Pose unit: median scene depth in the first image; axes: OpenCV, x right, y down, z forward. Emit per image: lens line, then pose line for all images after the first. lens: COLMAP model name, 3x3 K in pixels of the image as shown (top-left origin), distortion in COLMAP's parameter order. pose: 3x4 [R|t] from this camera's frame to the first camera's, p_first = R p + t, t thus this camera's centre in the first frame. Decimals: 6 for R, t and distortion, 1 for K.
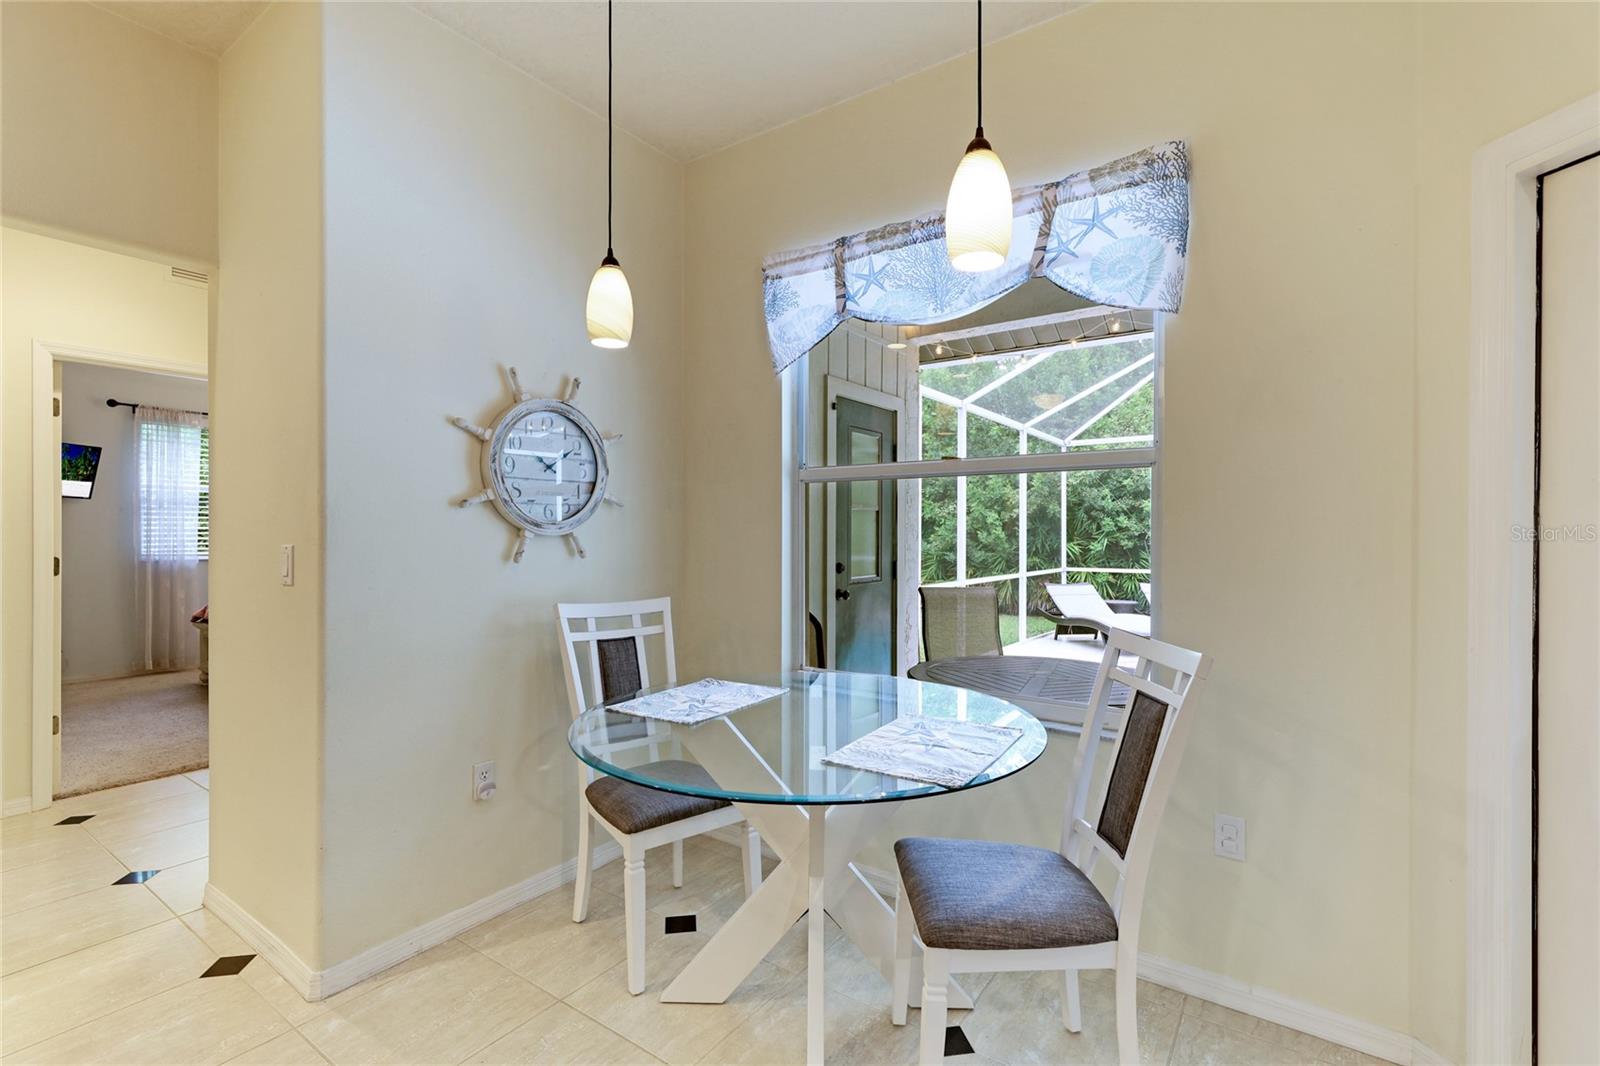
lens RADIAL K [[721.8, 0, 792.4], [0, 721.8, 521.7], [0, 0, 1]] dist [0.002978, -0.002743]
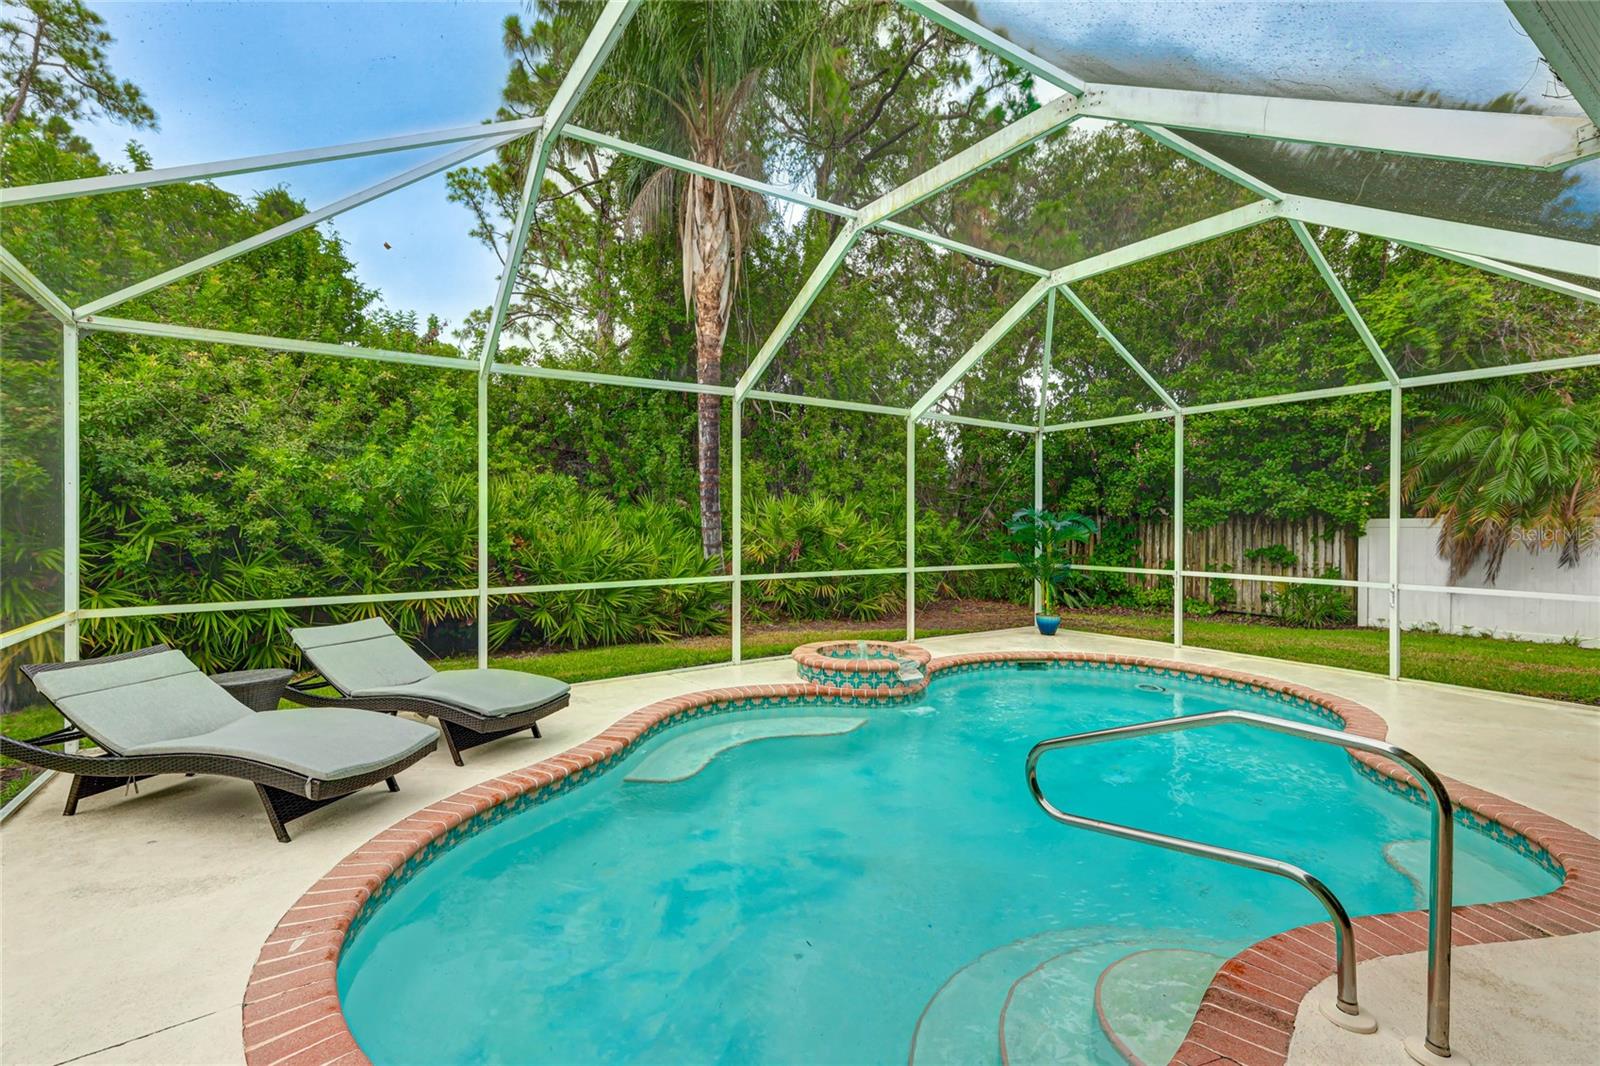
lens RADIAL K [[721.8, 0, 803.0], [0, 721.8, 517.1], [0, 0, 1]] dist [0.002978, -0.002743]
pose [[0.346596, 0.002505, 0.938011, 0.107155], [-0.005839, 0.999983, -0.000513, 0.006283], [-0.937996, -0.005299, 0.346605, 0.378888]]
